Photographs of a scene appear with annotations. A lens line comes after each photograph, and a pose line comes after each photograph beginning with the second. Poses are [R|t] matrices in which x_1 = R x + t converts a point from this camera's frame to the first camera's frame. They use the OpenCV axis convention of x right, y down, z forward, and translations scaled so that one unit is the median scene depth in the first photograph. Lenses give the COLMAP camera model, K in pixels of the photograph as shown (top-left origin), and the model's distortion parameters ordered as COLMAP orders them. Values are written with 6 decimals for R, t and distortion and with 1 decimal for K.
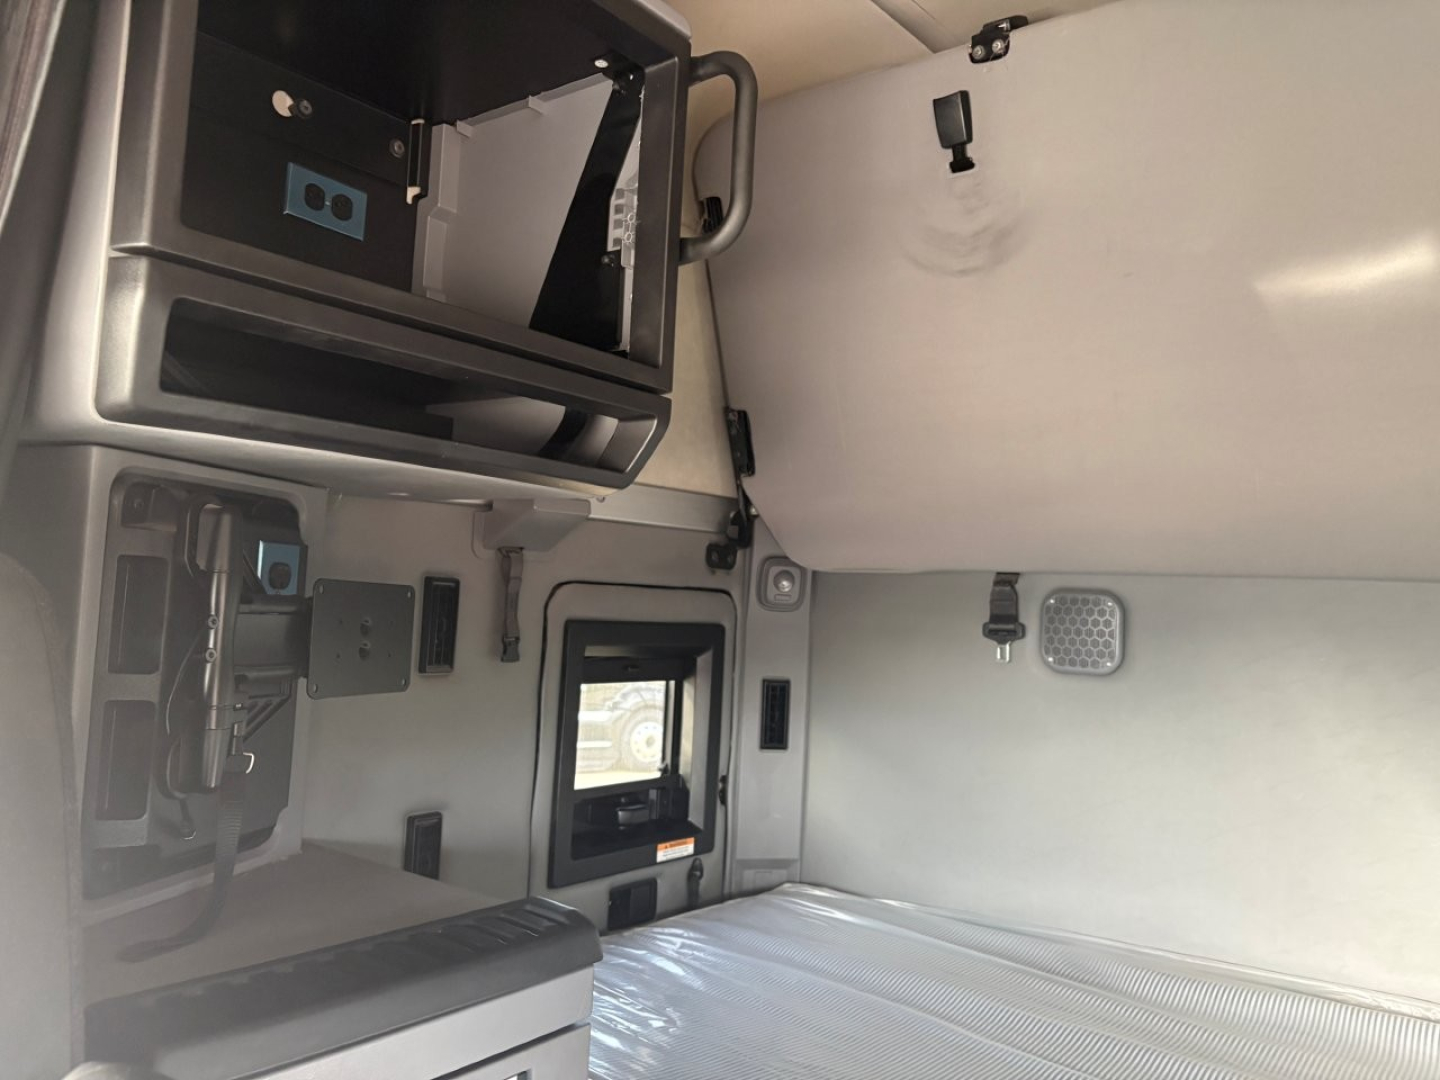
lens RADIAL K [[1083.1, 0, 736.3], [0, 1083.1, 545.8], [0, 0, 1]] dist [0.070040, -0.073961]
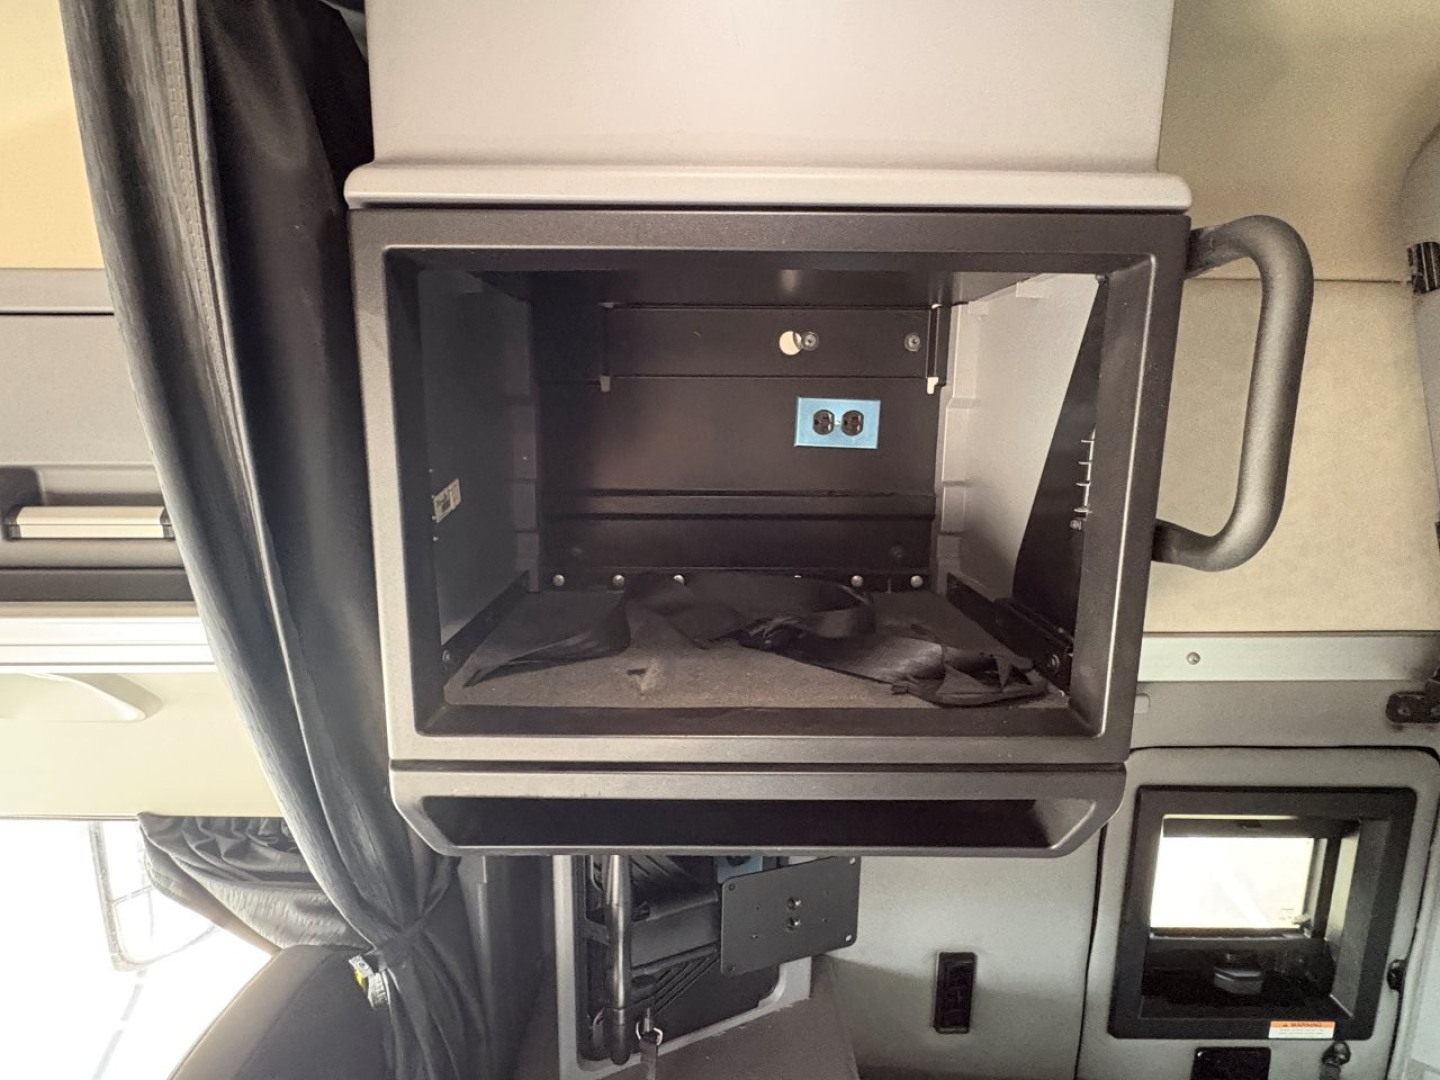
lens RADIAL K [[729.0, 0, 718.9], [0, 729.0, 524.6], [0, 0, 1]] dist [-0.003034, -0.001936]
pose [[0.609514, 0.087814, -0.787897, 0.102263], [0.059220, 0.986026, 0.155709, -0.298710], [0.790560, -0.141566, 0.595797, 0.434902]]
